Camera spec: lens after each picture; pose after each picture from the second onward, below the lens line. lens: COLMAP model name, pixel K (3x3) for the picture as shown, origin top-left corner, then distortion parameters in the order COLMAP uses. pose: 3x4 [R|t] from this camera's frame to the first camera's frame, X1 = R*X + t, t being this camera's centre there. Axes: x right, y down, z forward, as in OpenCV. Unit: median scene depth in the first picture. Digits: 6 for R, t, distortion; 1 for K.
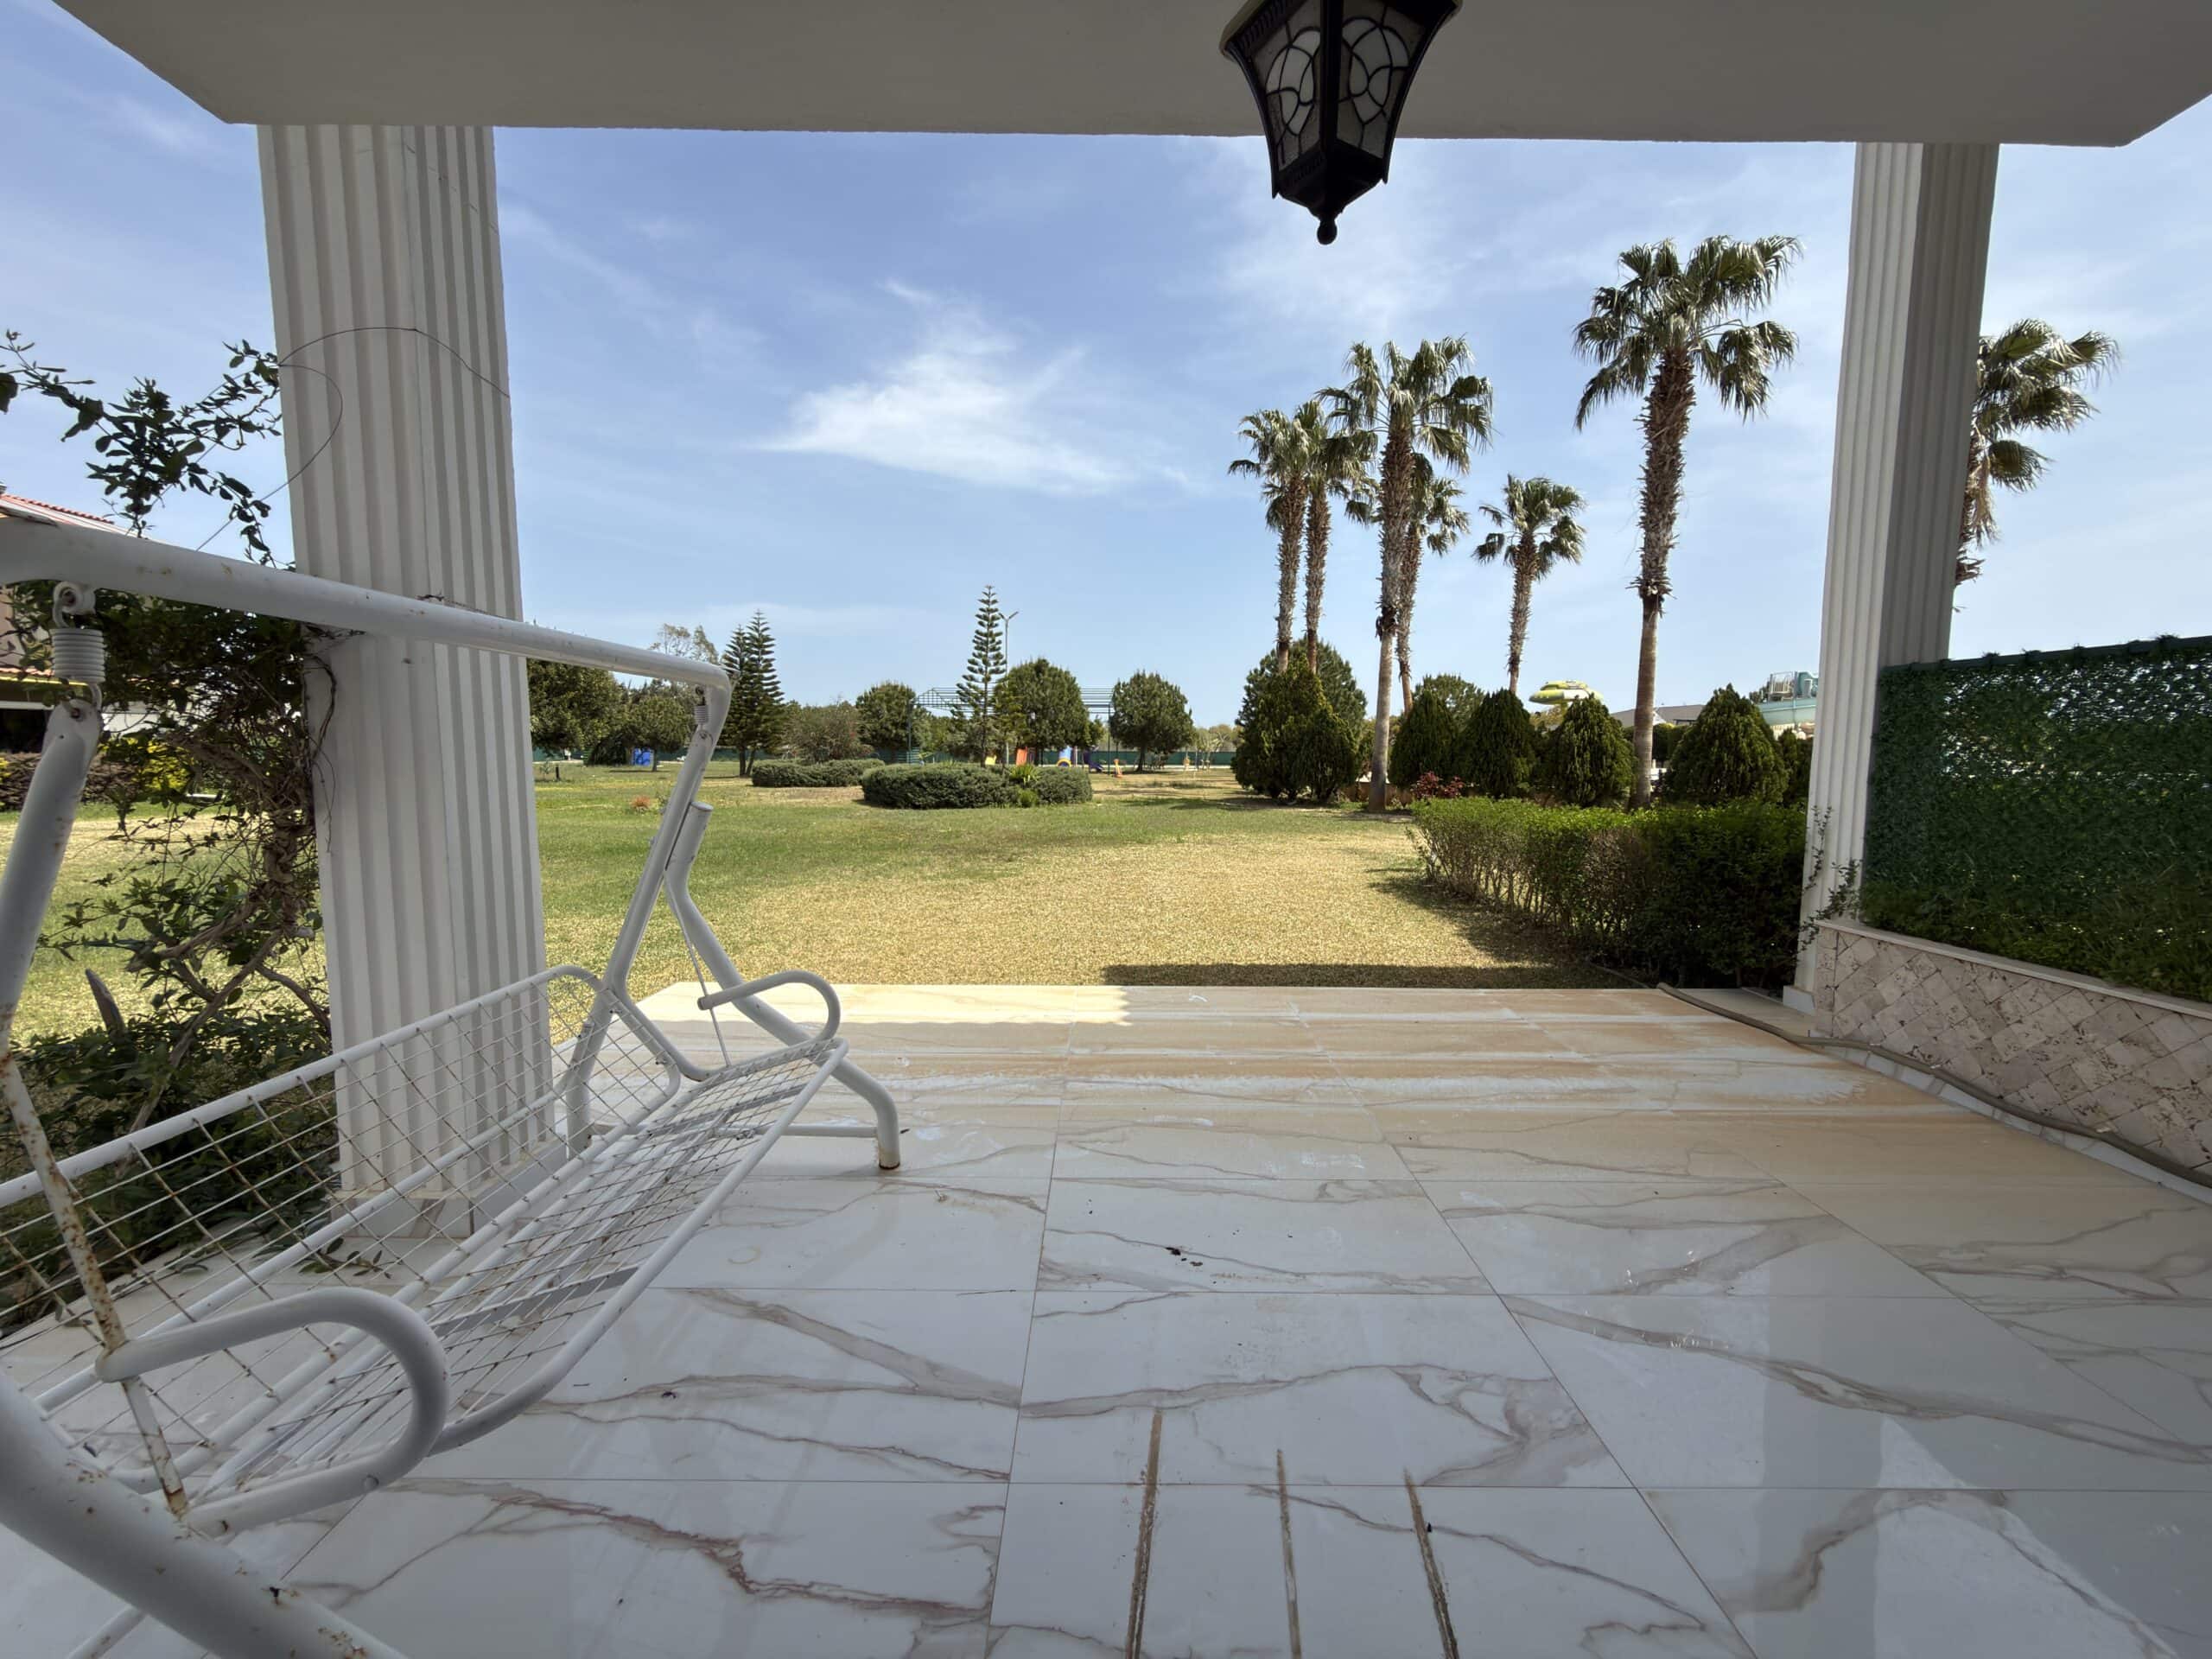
lens RADIAL K [[879.3, 0, 1108.3], [0, 879.3, 828.2], [0, 0, 1]] dist [0.001008, -0.000020]
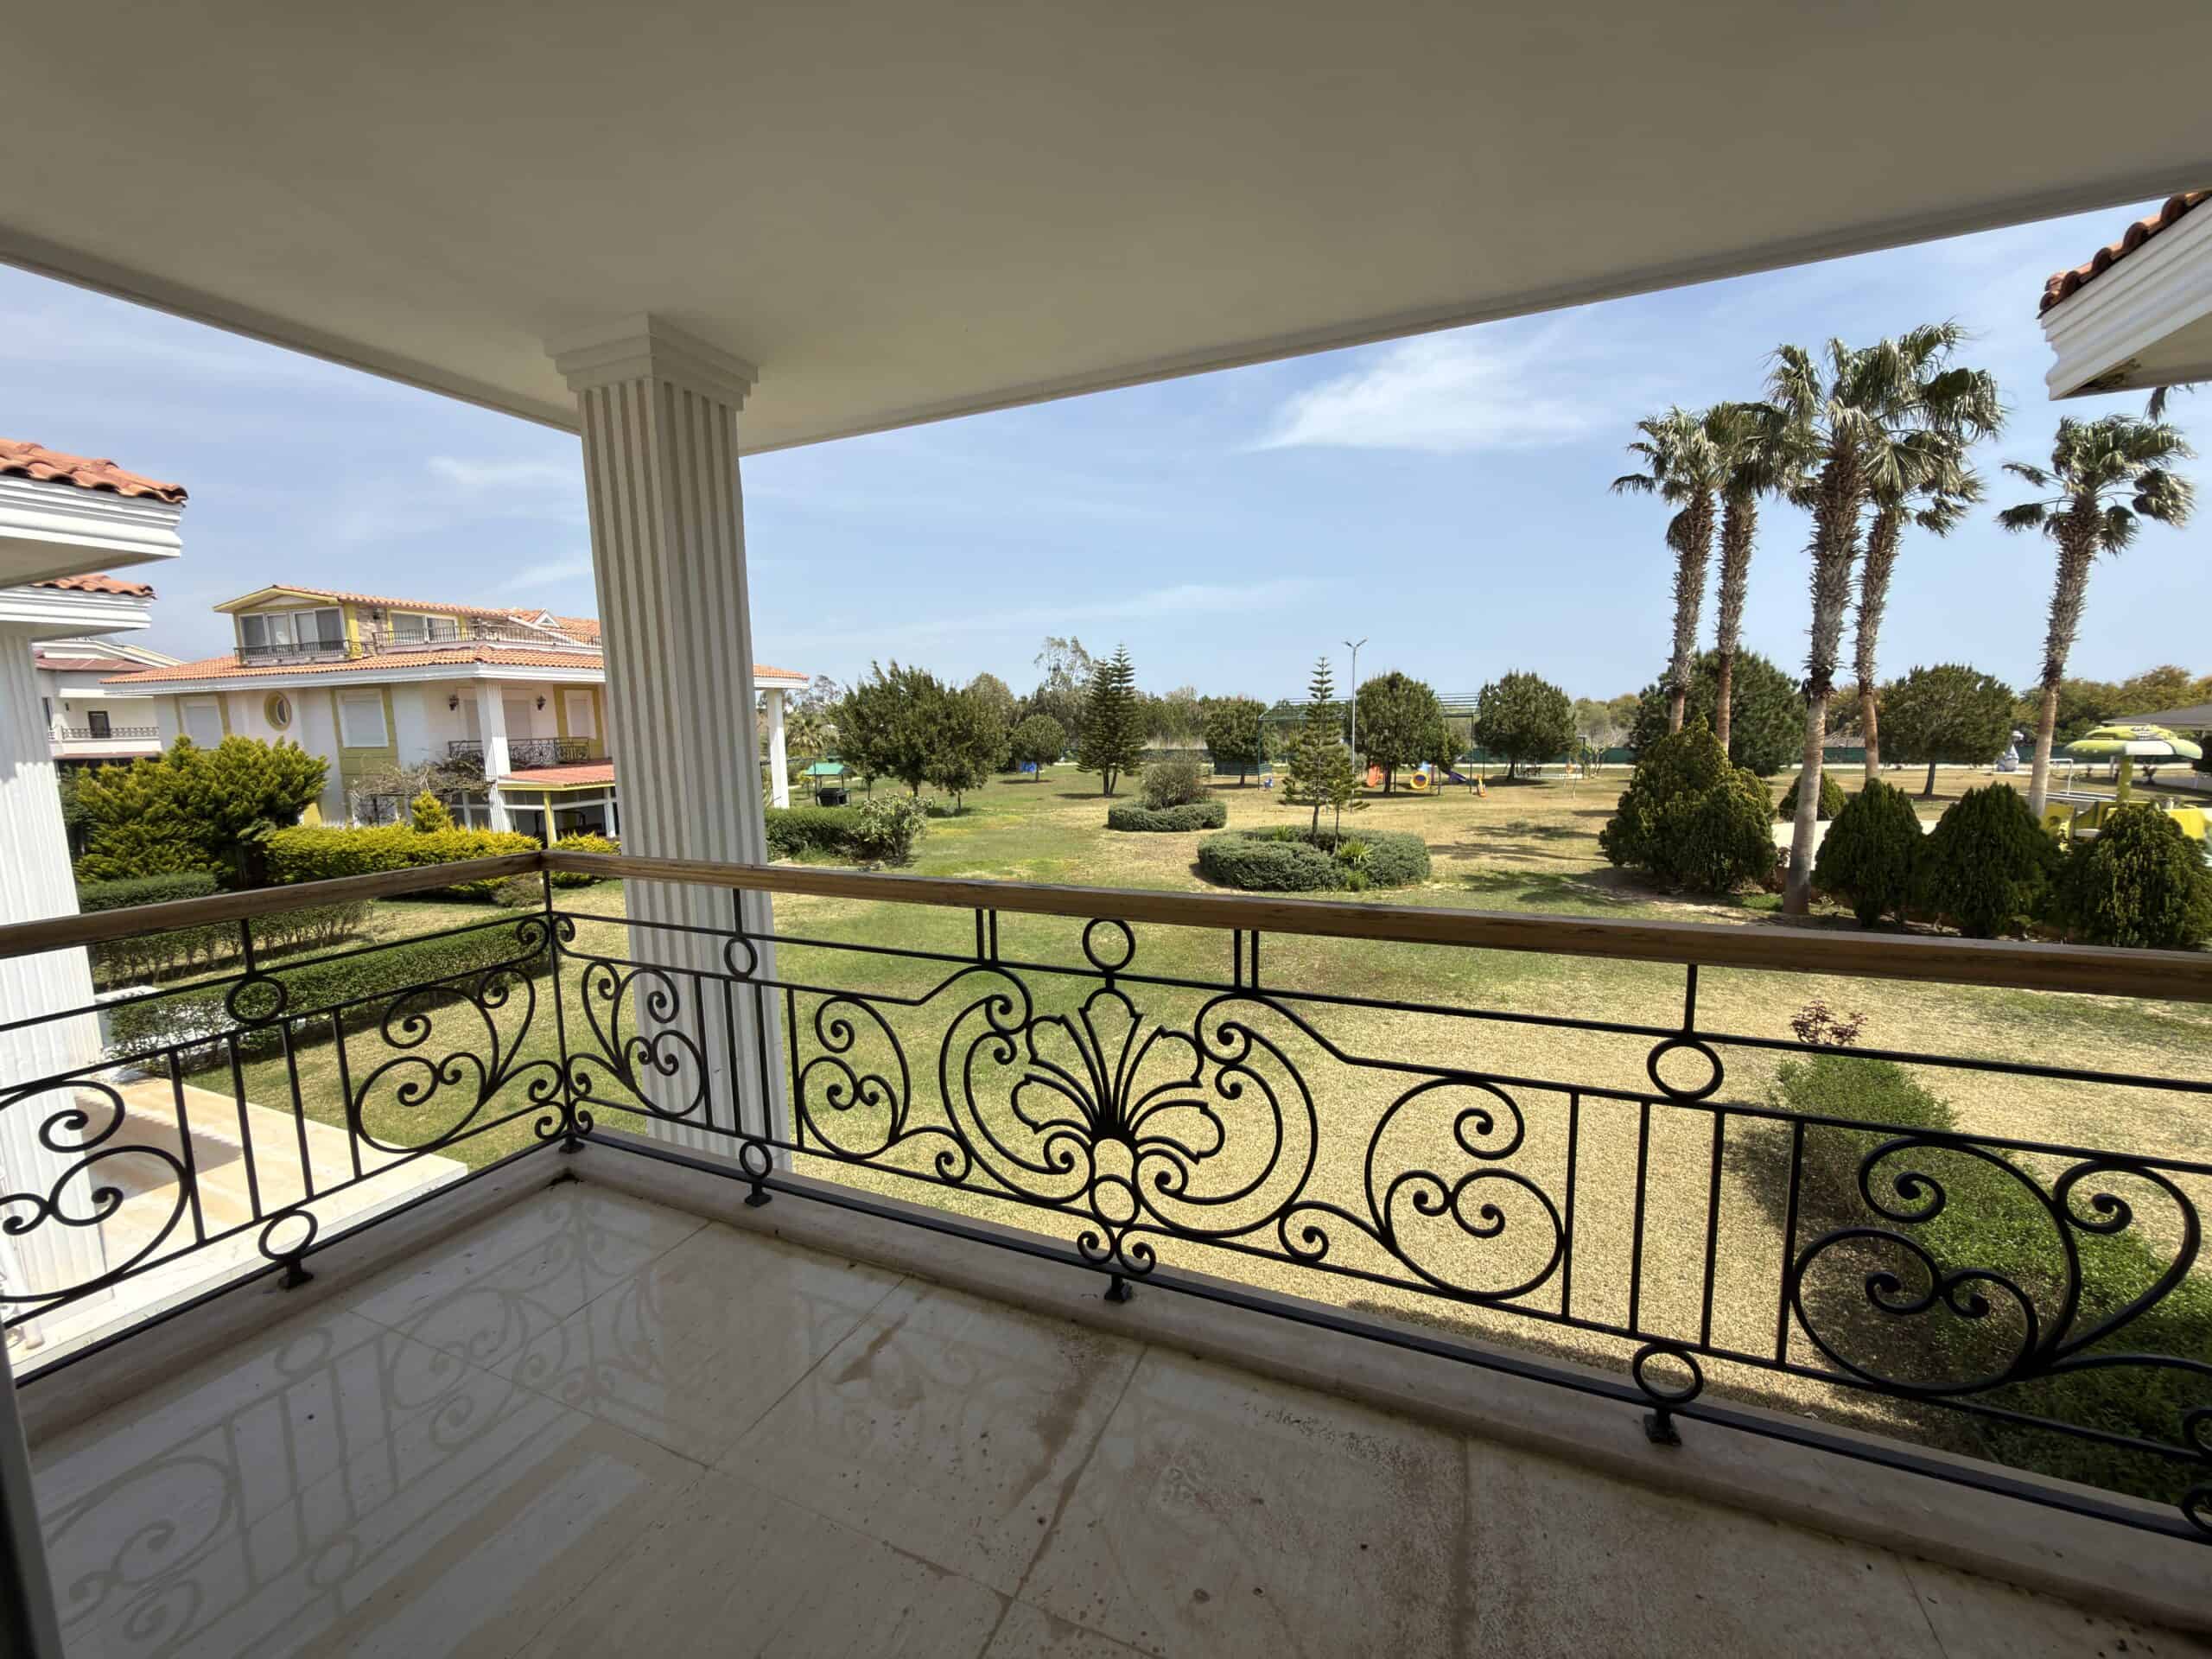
lens RADIAL K [[879.3, 0, 1108.3], [0, 879.3, 828.2], [0, 0, 1]] dist [0.001008, -0.000020]
pose [[0.919095, 0.024635, -0.393264, 0.028713], [-0.011206, 0.999274, 0.036409, -0.096599], [0.393876, -0.029056, 0.918704, -0.005985]]
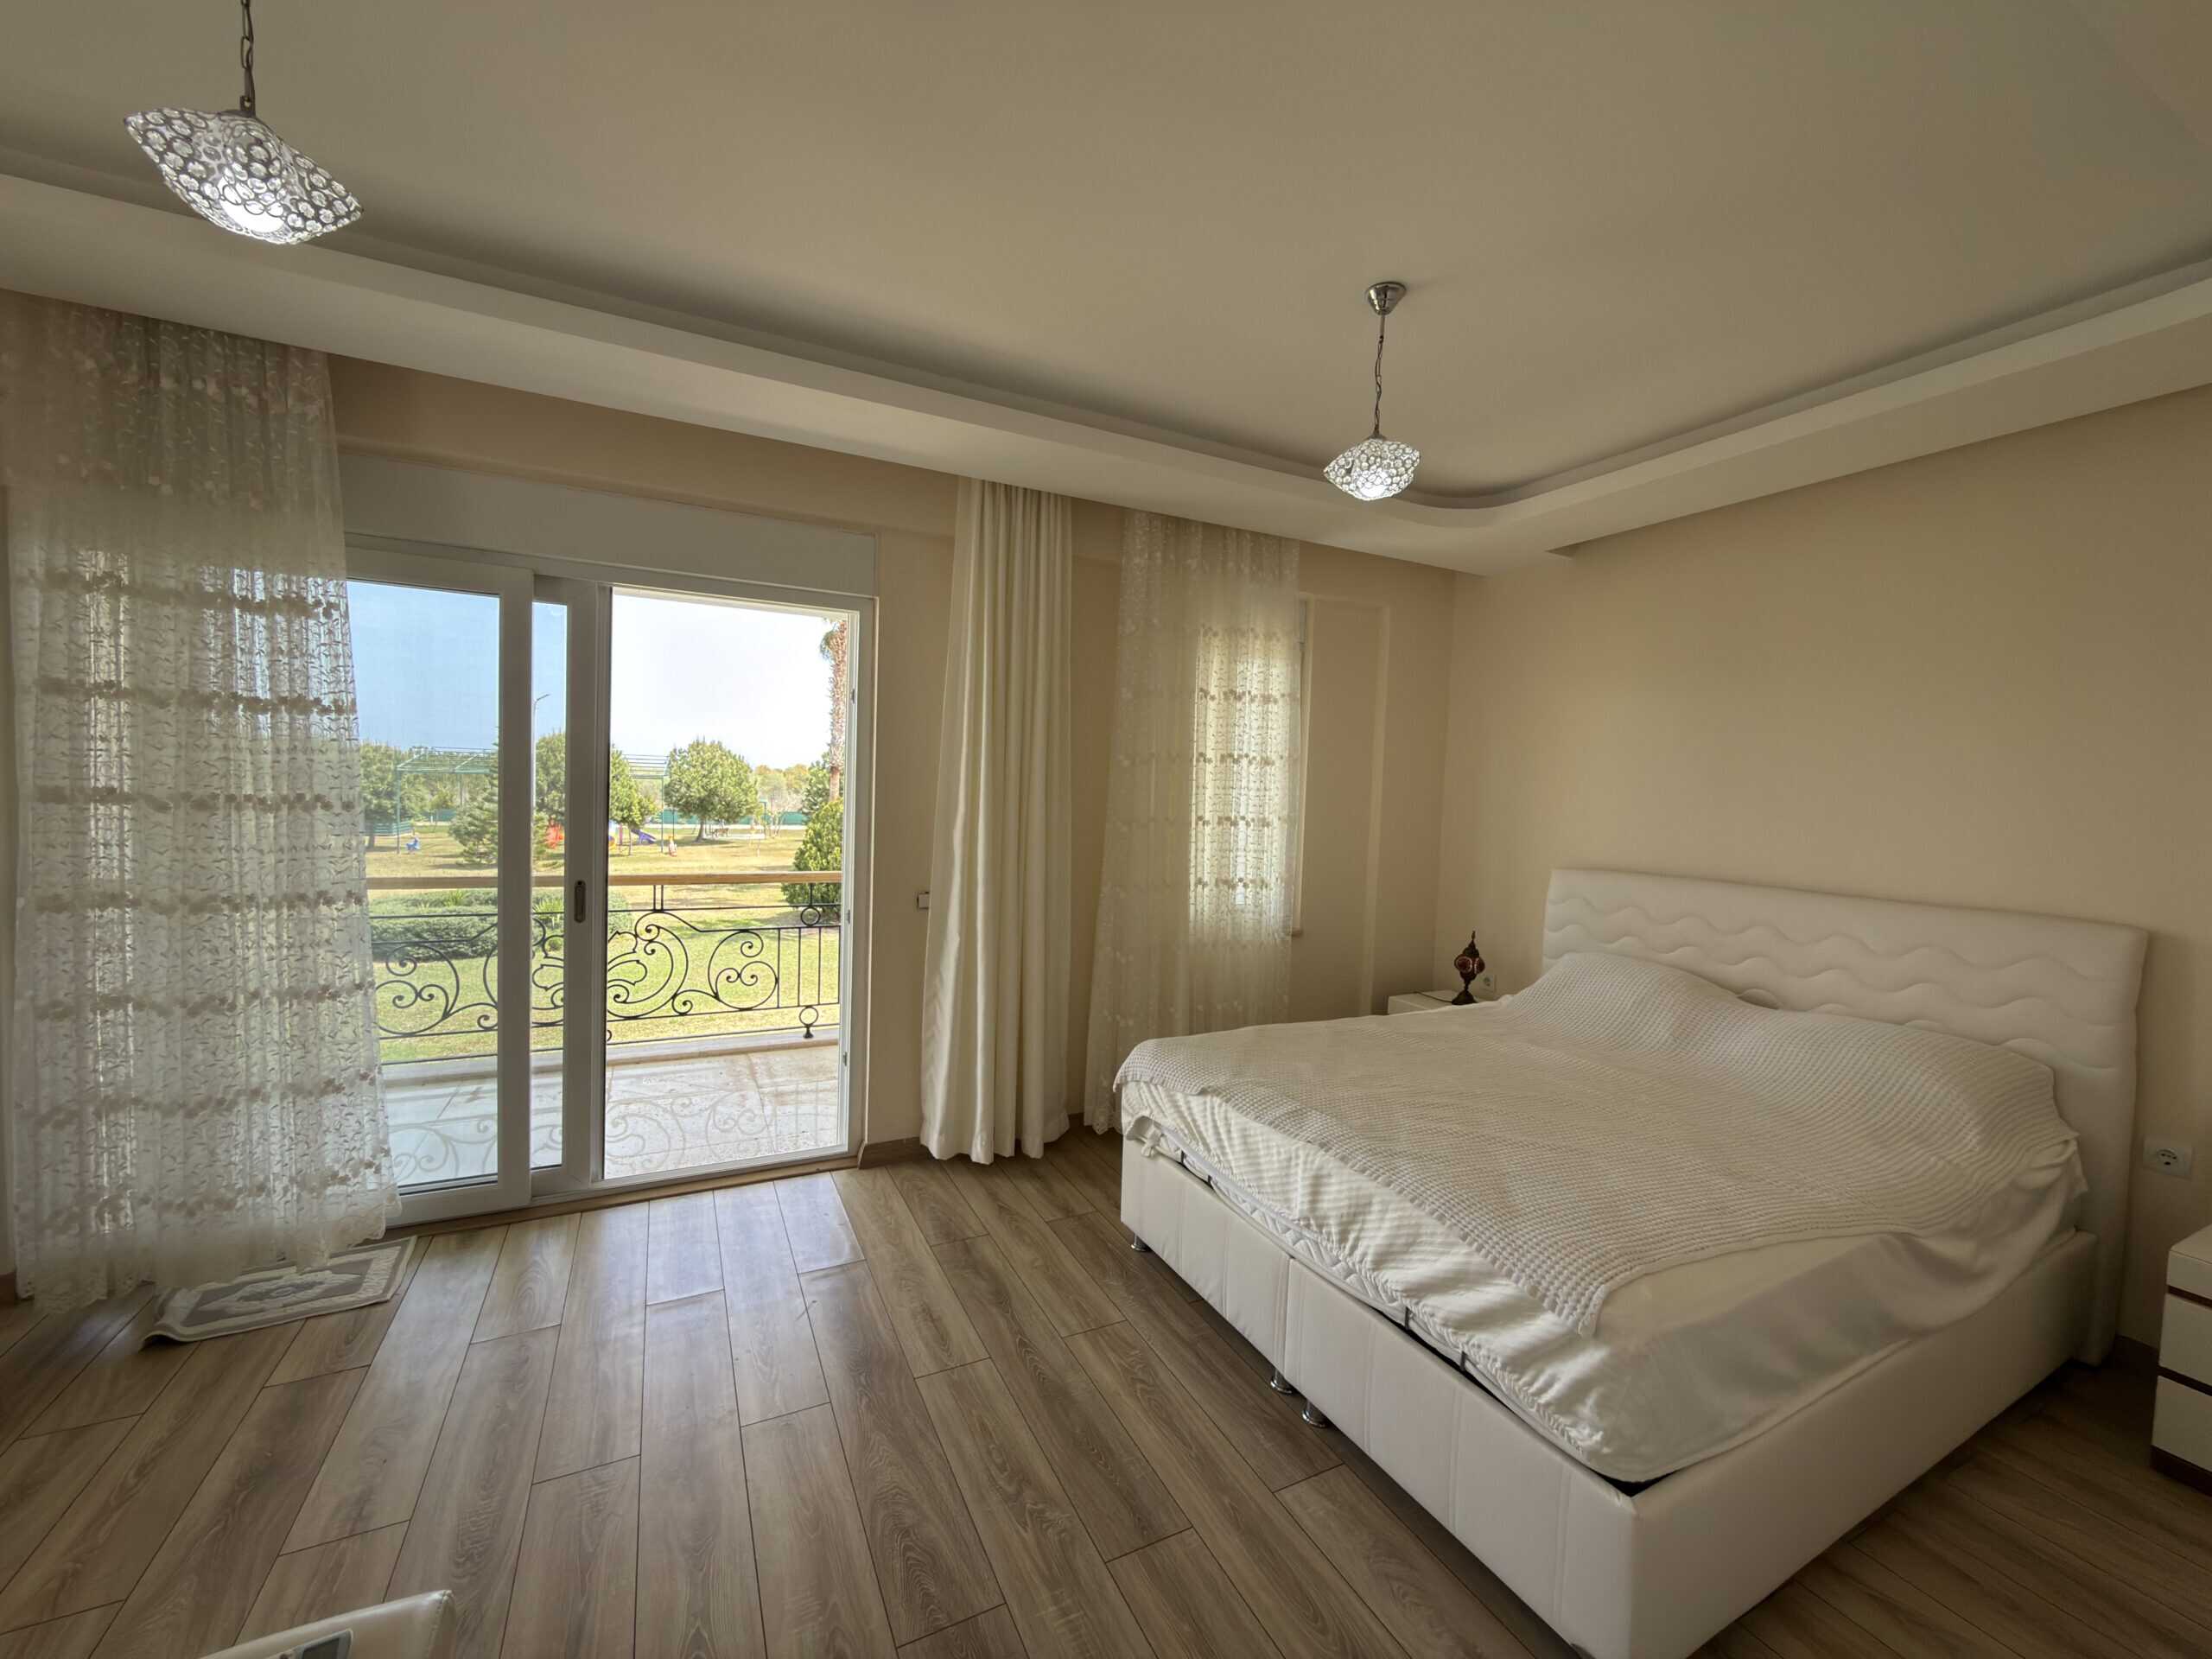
lens RADIAL K [[879.3, 0, 1108.3], [0, 879.3, 828.2], [0, 0, 1]] dist [0.001008, -0.000020]
pose [[0.895038, 0.003701, 0.445975, 0.016155], [0.012071, 0.999398, -0.032520, -0.092000], [-0.445827, 0.034490, 0.894454, -0.118771]]
